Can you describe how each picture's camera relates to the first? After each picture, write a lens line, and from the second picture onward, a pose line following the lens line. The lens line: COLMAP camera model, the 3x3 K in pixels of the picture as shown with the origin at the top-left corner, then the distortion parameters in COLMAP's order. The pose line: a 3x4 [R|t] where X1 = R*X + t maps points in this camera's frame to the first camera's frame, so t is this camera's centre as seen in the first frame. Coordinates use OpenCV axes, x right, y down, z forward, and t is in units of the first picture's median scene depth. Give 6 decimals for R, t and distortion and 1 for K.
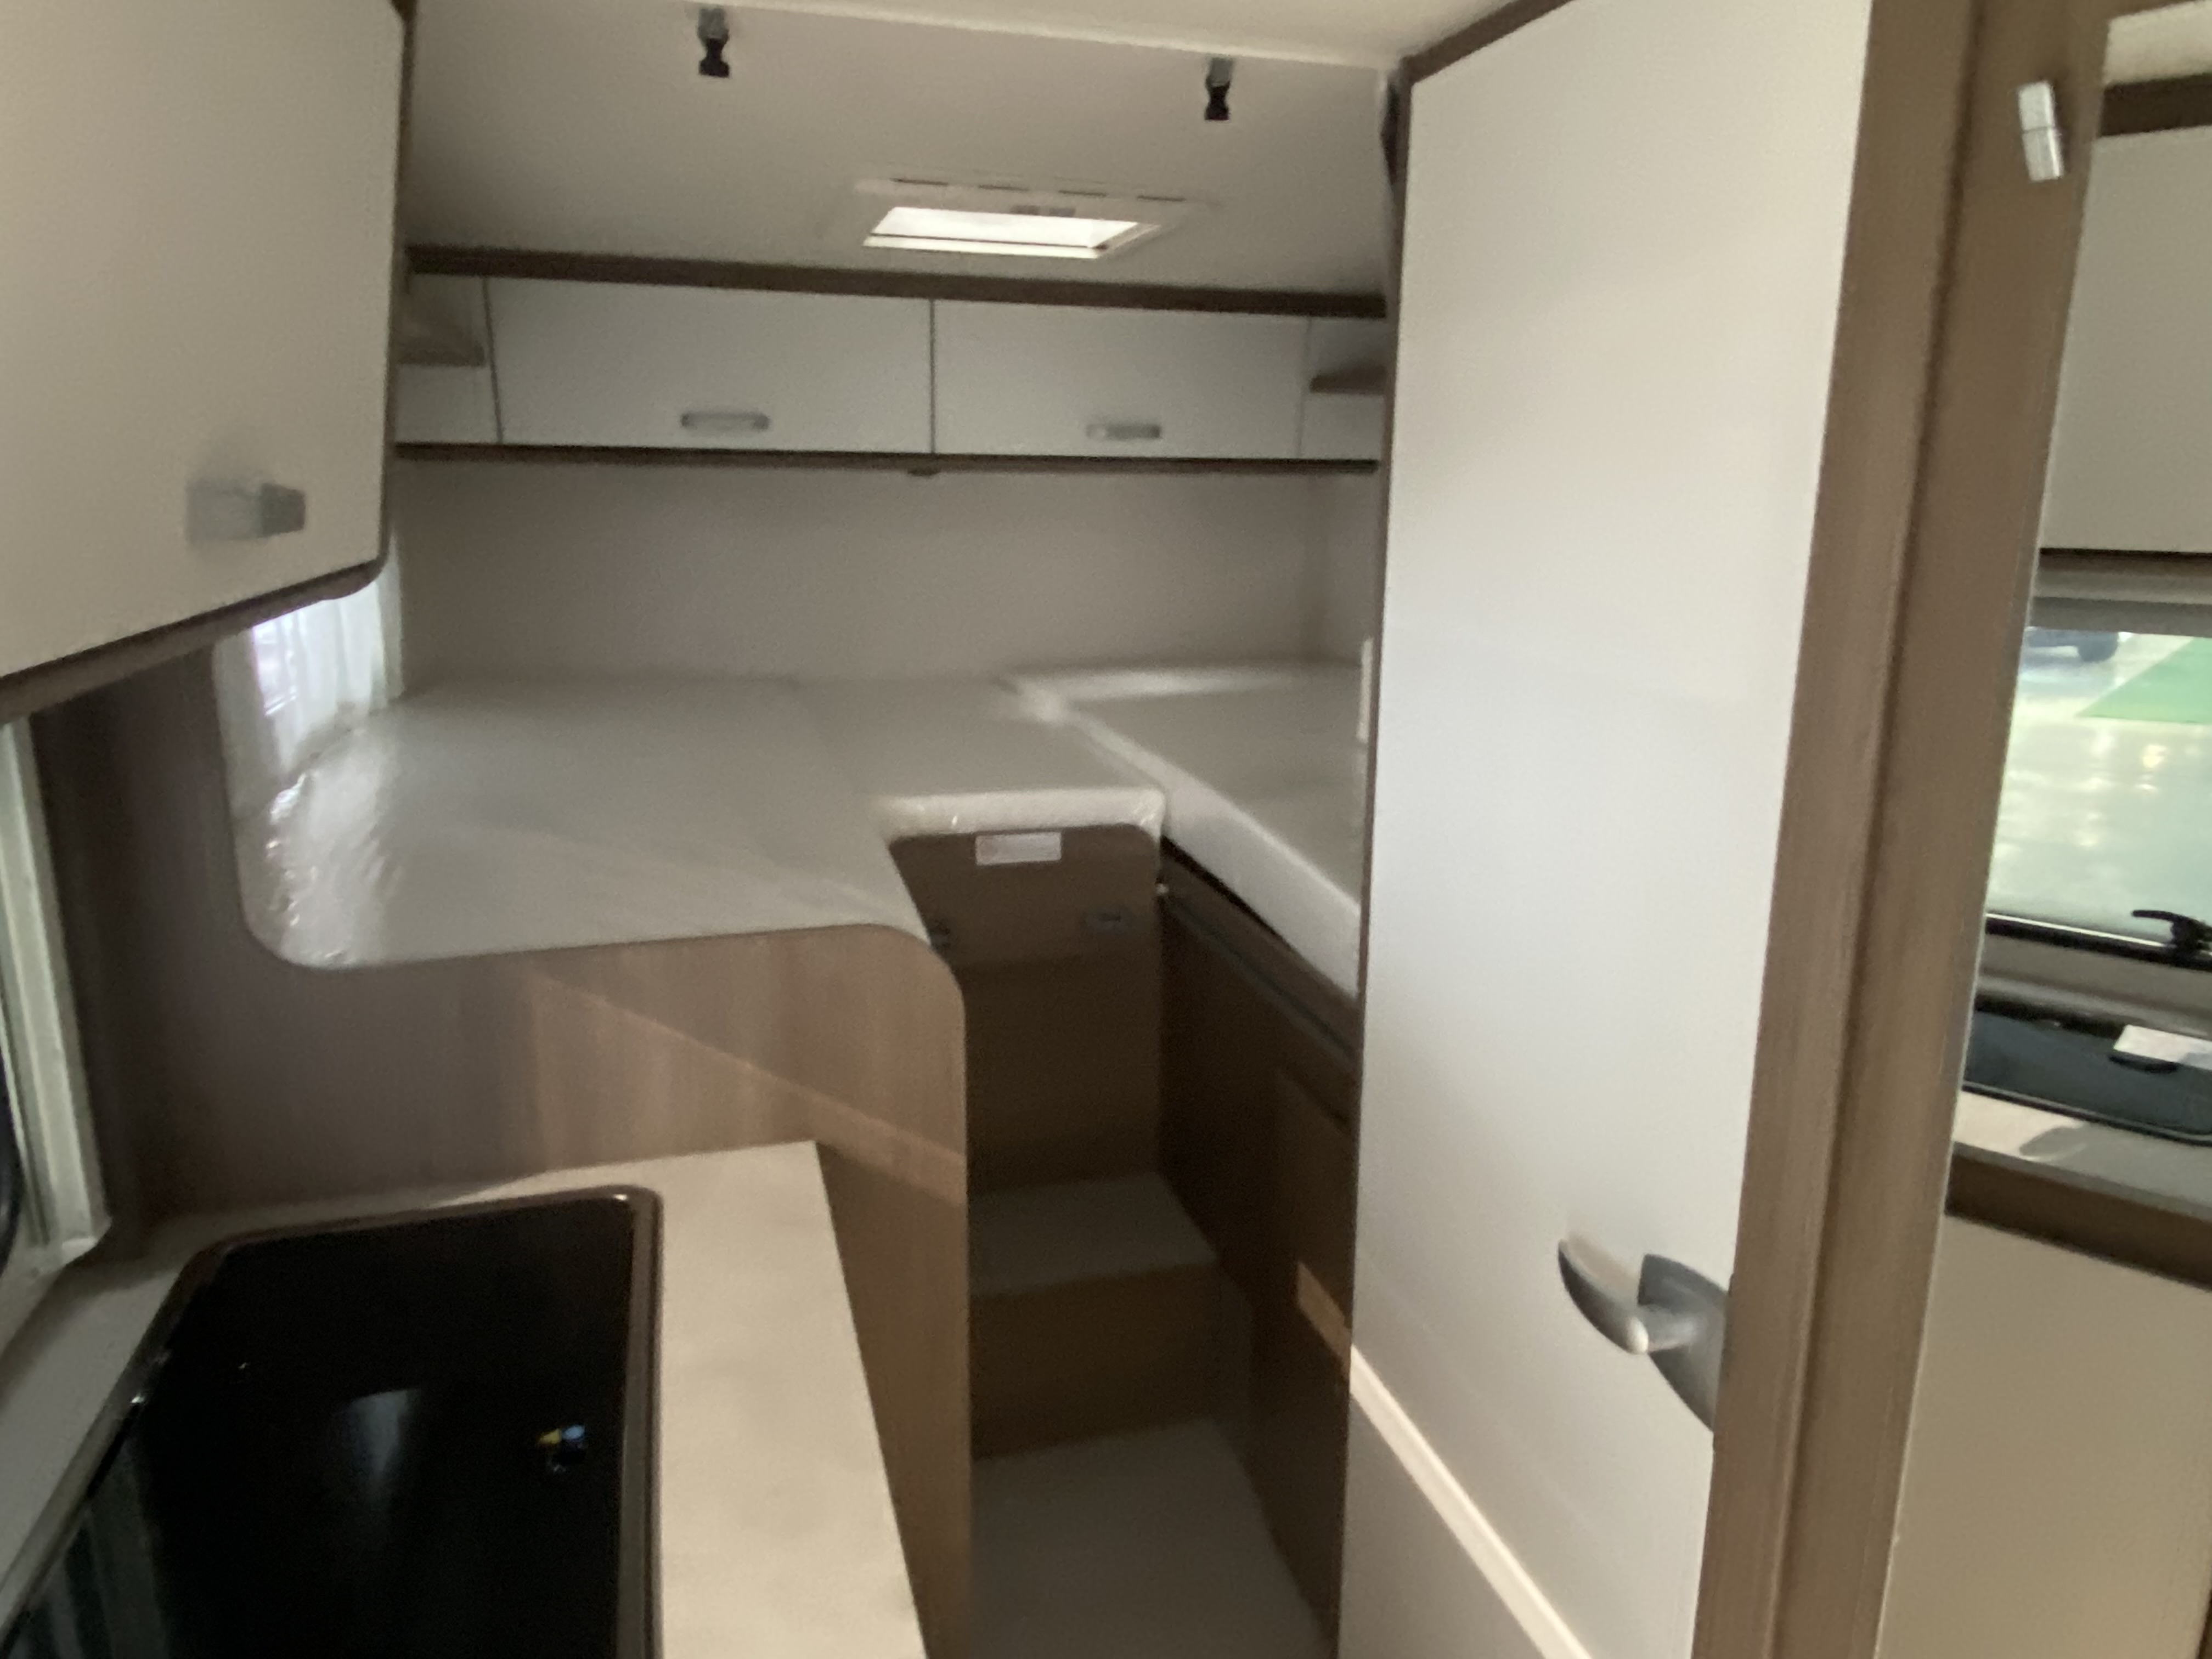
lens RADIAL K [[1453.4, 0, 1105.9], [0, 1453.4, 795.3], [0, 0, 1]] dist [0.023649, -0.000552]
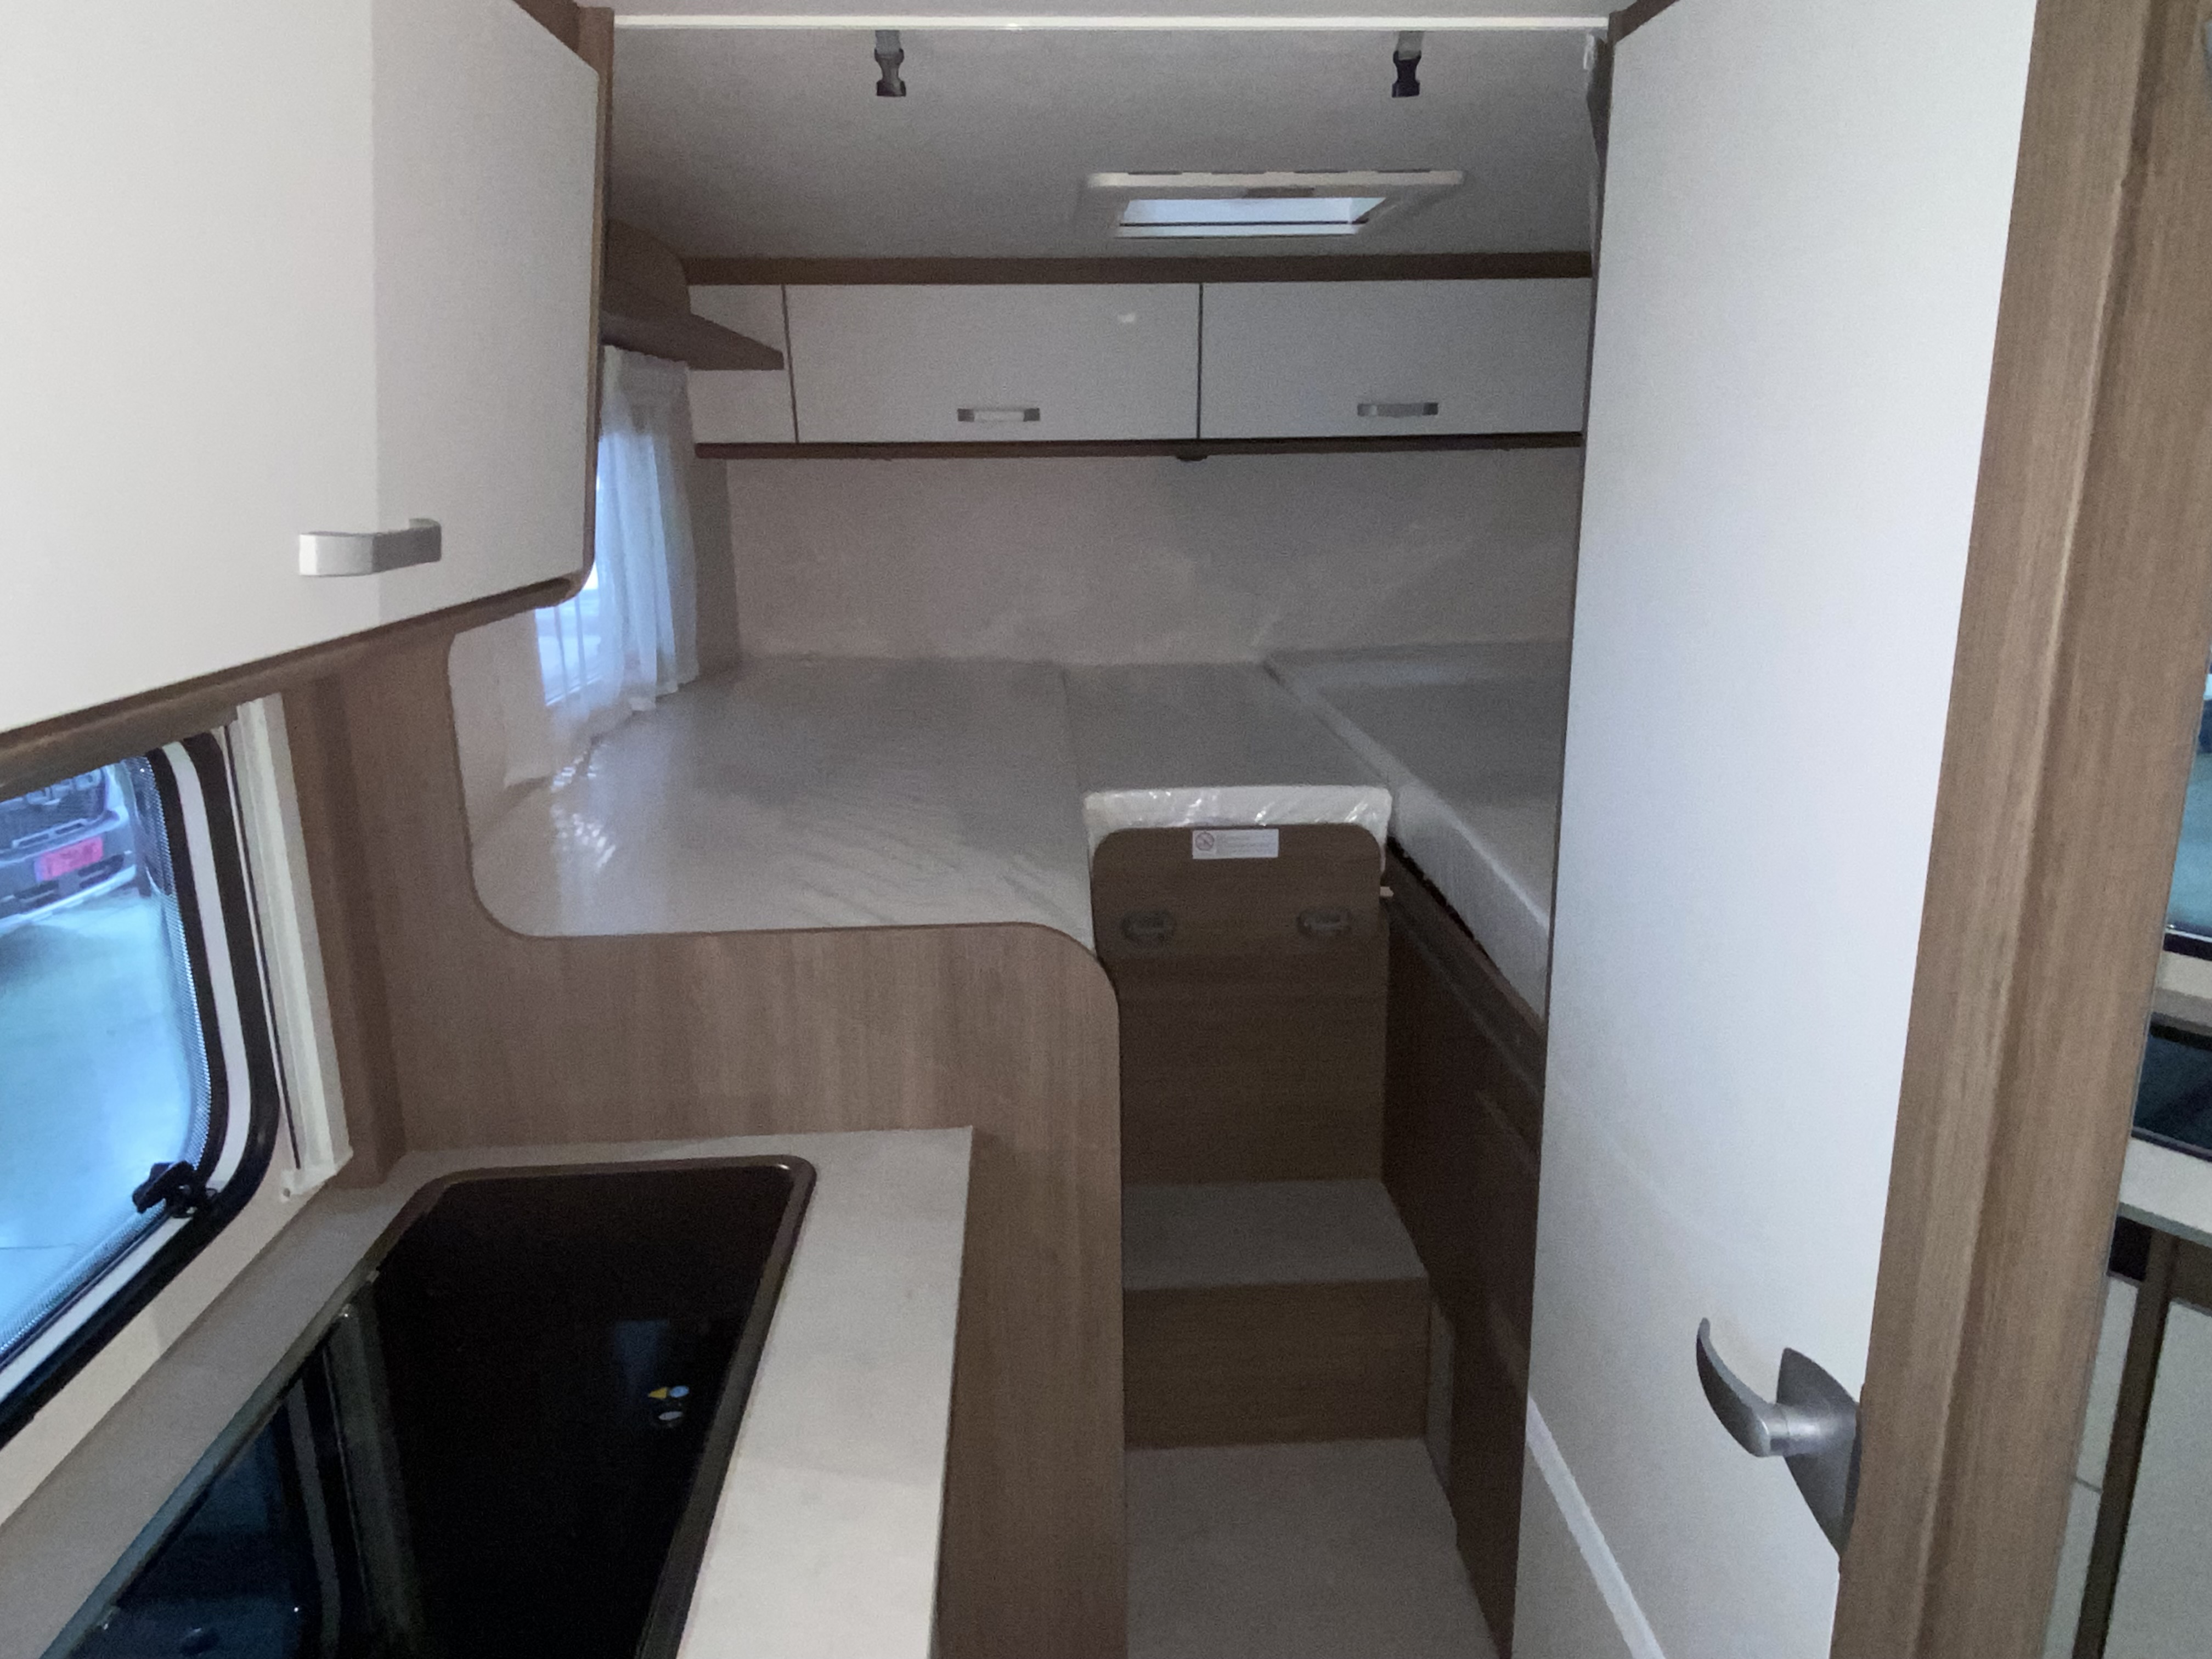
lens RADIAL K [[1451.4, 0, 1102.3], [0, 1451.4, 806.1], [0, 0, 1]] dist [0.026175, 0.000173]
pose [[0.971969, 0.035034, -0.232484, 0.100996], [-0.028423, 0.999092, 0.031727, -0.023056], [0.233385, -0.024230, 0.972083, 0.019586]]
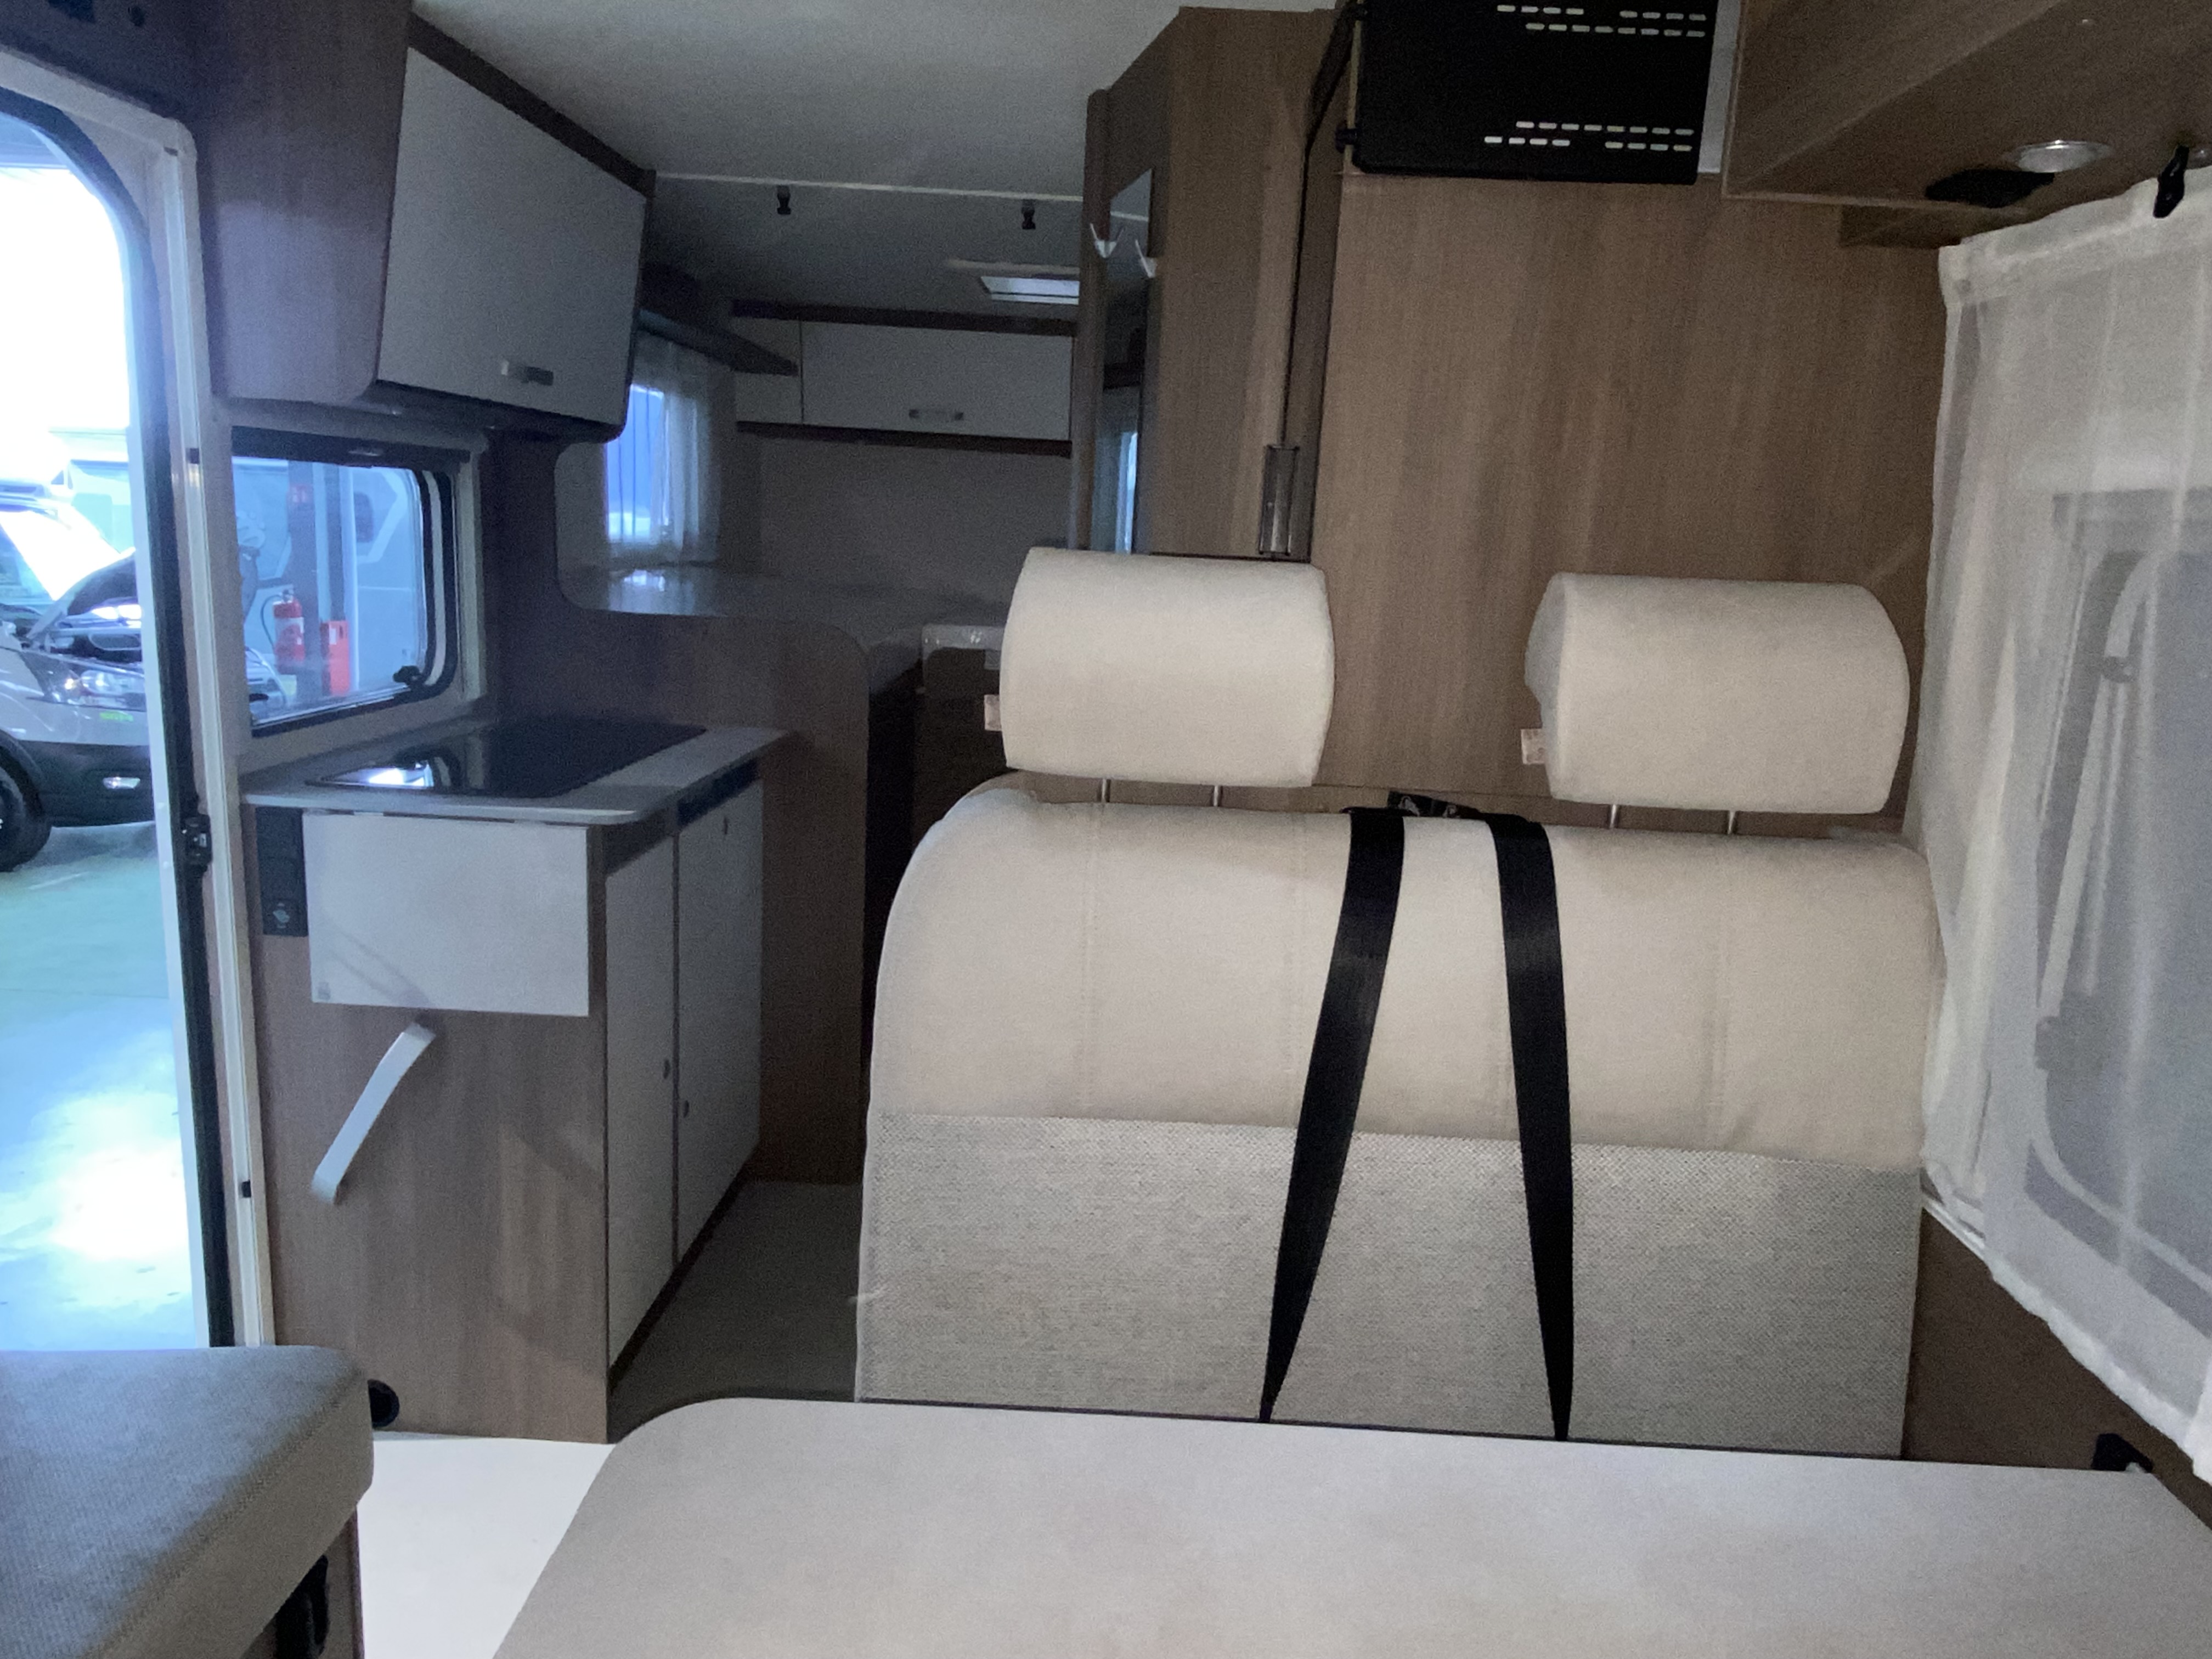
lens RADIAL K [[1437.2, 0, 1122.2], [0, 1437.2, 831.5], [0, 0, 1]] dist [-0.026629, -0.000928]
pose [[0.951813, 0.109461, -0.286478, 0.694019], [-0.114755, 0.993392, -0.001703, 0.275574], [0.284399, 0.034496, 0.958085, -0.647652]]
